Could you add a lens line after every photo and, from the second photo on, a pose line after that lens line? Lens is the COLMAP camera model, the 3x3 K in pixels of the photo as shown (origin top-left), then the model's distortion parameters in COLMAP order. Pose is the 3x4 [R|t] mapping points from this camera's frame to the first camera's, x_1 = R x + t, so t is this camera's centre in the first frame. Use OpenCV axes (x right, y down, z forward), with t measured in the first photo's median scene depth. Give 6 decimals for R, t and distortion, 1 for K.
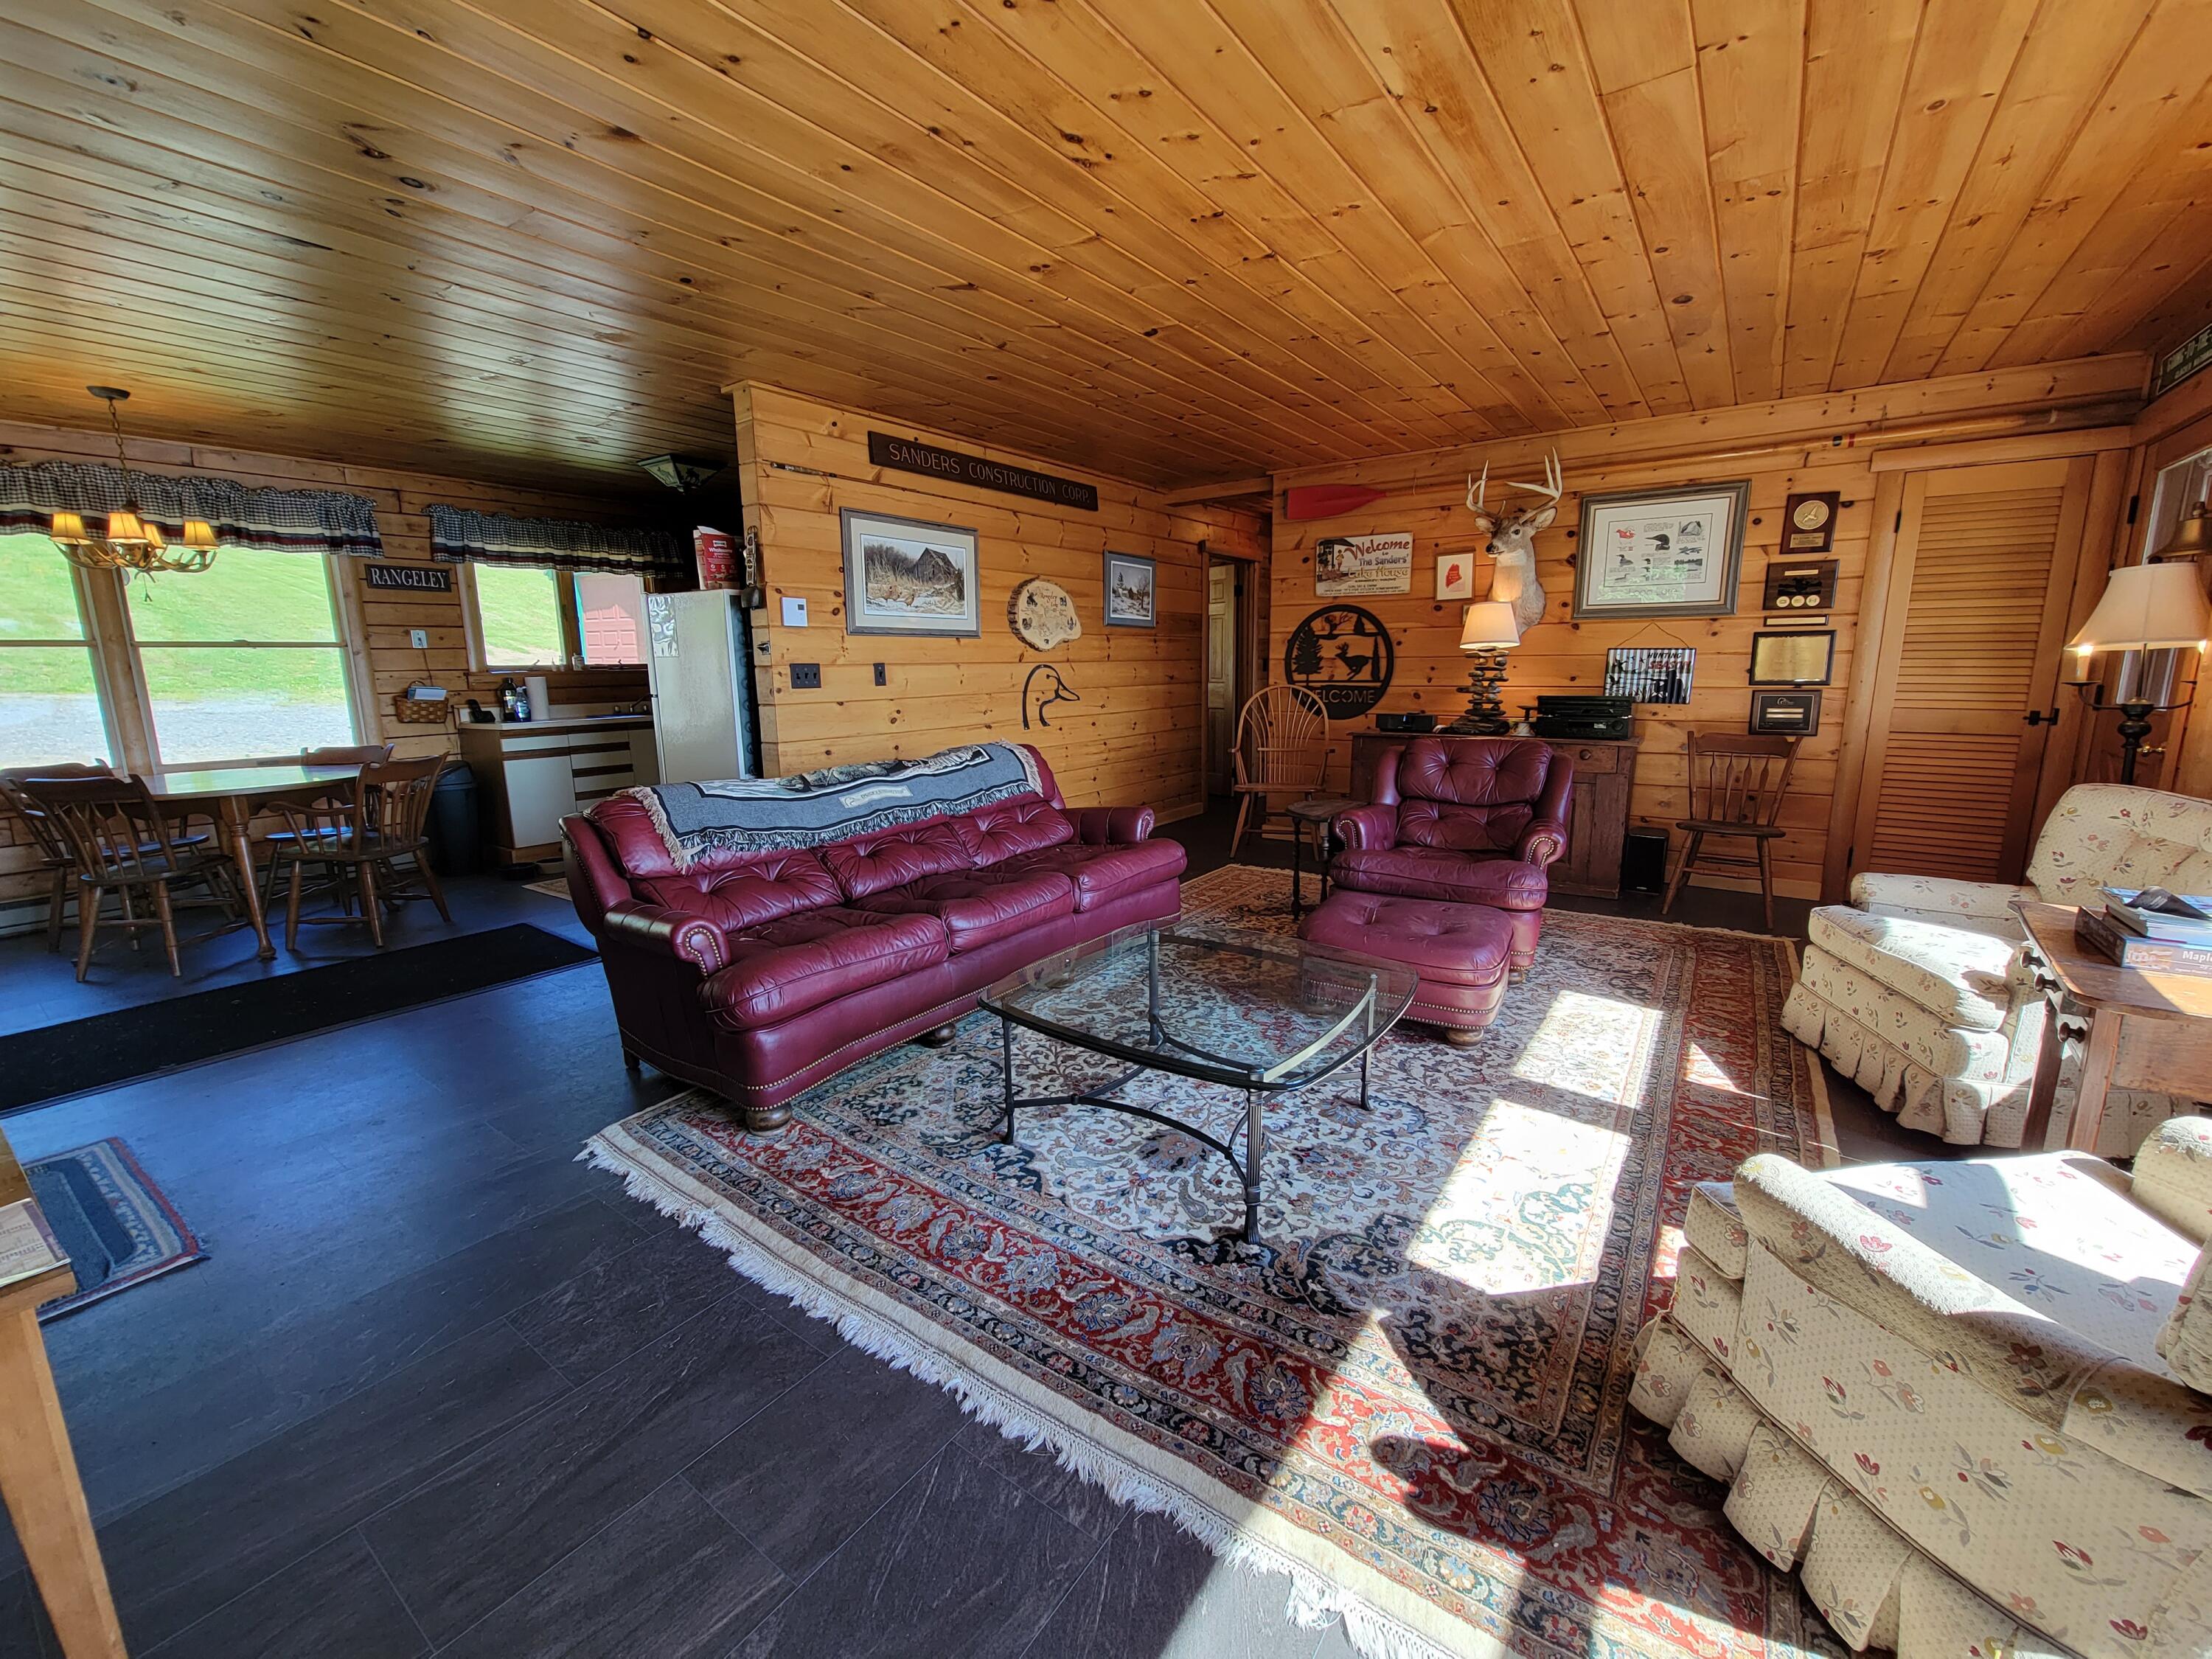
lens RADIAL K [[899.2, 0, 1109.0], [0, 899.2, 825.6], [0, 0, 1]] dist [-0.003239, -0.000426]
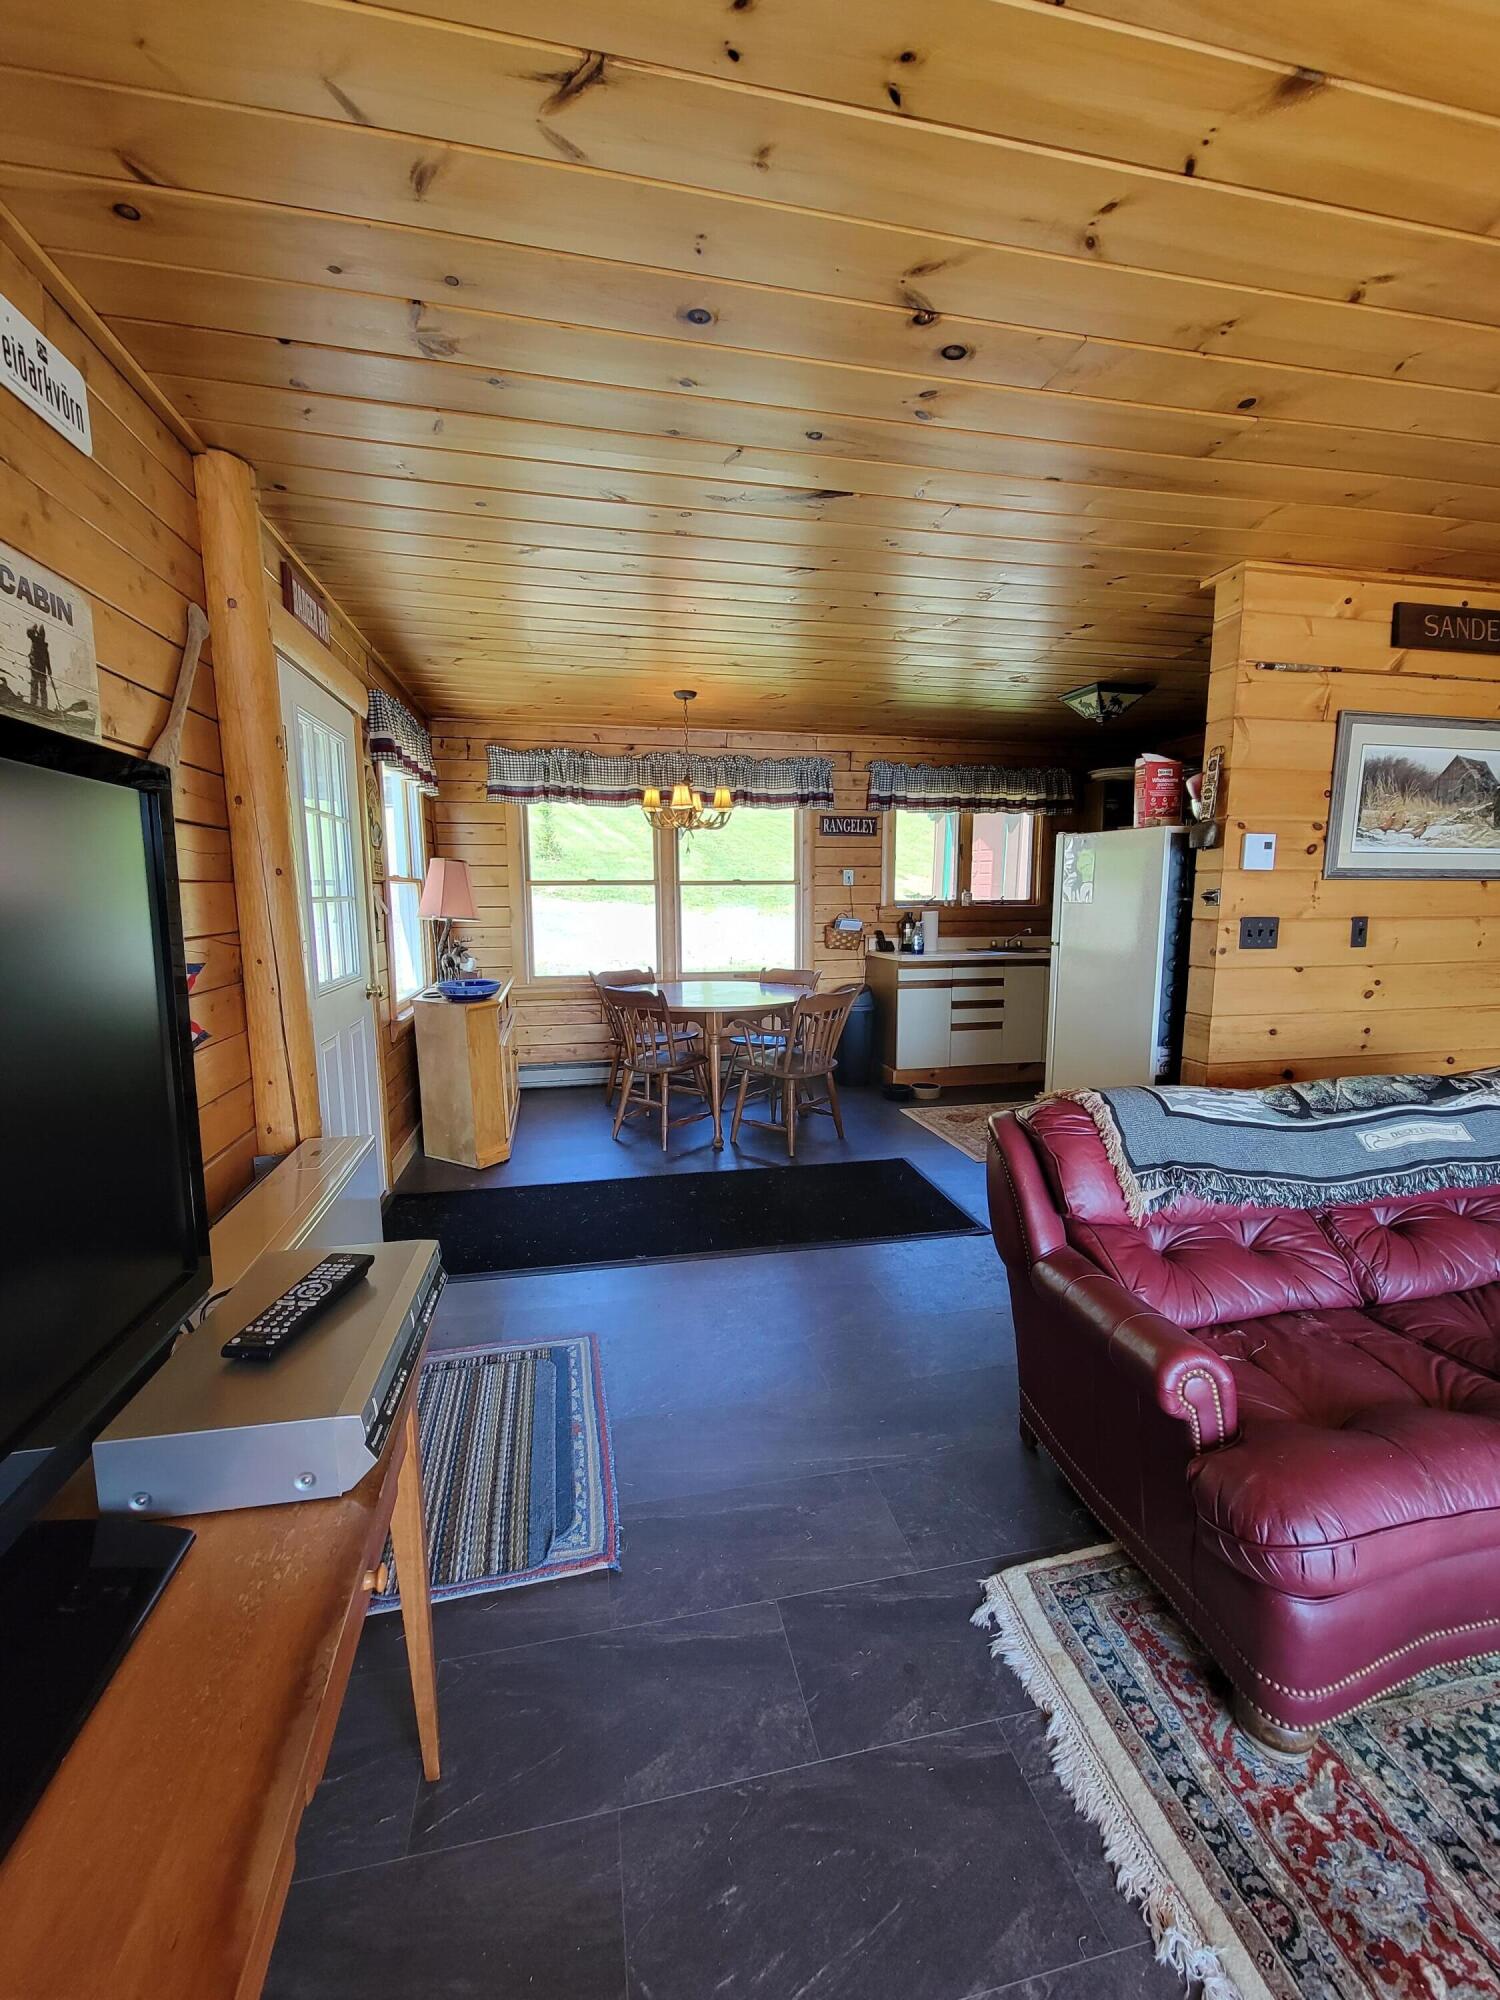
lens RADIAL K [[813.0, 0, 756.0], [0, 813.0, 1002.2], [0, 0, 1]] dist [-0.003239, -0.000426]
pose [[0.739659, 0.103951, -0.664905, -0.182143], [-0.127749, 0.991722, 0.012933, -0.059587], [0.660745, 0.075375, 0.746816, 0.189735]]
